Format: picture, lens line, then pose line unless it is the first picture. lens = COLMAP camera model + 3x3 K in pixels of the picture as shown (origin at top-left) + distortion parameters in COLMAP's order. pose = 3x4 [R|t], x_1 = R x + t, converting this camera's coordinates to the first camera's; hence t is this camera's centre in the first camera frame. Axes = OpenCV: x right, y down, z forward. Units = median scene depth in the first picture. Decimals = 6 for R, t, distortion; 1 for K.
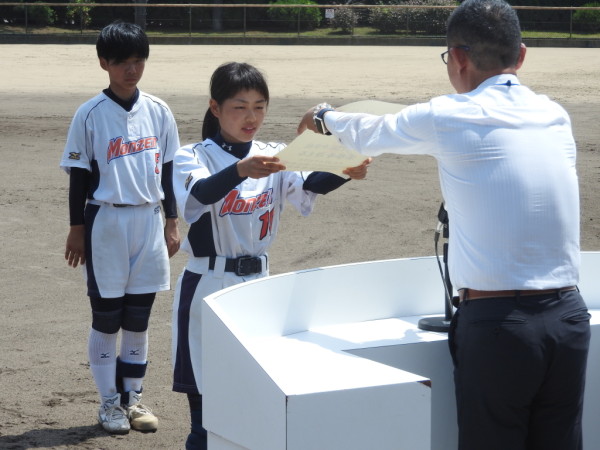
lens RADIAL K [[2033.7, 0, 300.0], [0, 2033.7, 225.0], [0, 0, 1]] dist [-0.015390, -0.681553]
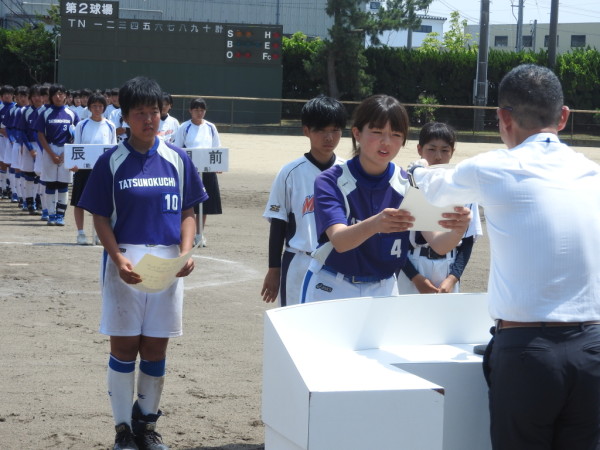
lens RADIAL K [[1833.2, 0, 300.0], [0, 1833.2, 225.0], [0, 0, 1]] dist [0.198917, -0.902083]
pose [[0.979468, 0.047961, -0.195810, 0.107812], [-0.057253, 0.997473, -0.042069, 0.018491], [0.193297, 0.052416, 0.979739, -0.026049]]
